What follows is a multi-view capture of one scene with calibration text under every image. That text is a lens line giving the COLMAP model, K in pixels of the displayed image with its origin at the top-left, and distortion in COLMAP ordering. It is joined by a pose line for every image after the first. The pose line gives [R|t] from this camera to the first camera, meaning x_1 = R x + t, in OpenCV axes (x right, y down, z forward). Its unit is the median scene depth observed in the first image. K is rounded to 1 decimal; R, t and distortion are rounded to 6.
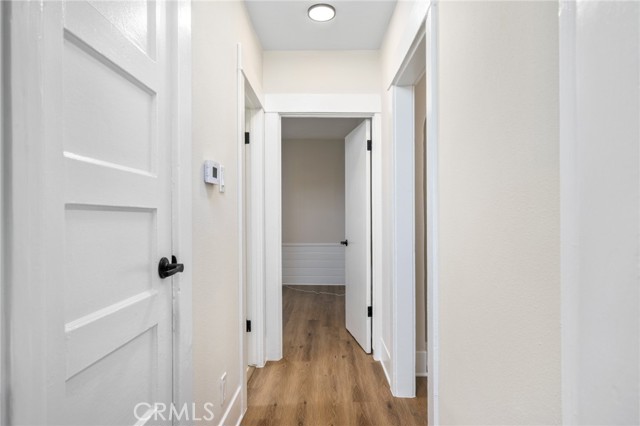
lens RADIAL K [[368.5, 0, 320.0], [0, 368.5, 215.7], [0, 0, 1]] dist [-0.000359, -0.000008]
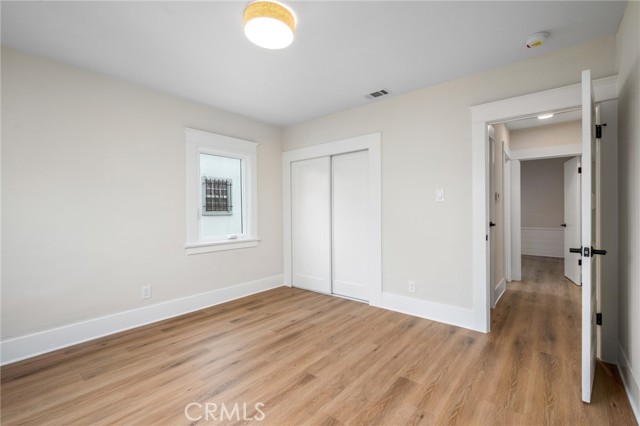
lens RADIAL K [[296.5, 0, 320.7], [0, 296.5, 210.8], [0, 0, 1]] dist [0.002528, 0.000526]
pose [[0.791930, 0.001091, -0.610611, 0.017843], [0.001309, 0.999993, 0.003485, -0.000693], [0.610611, -0.003559, 0.791923, -0.874444]]
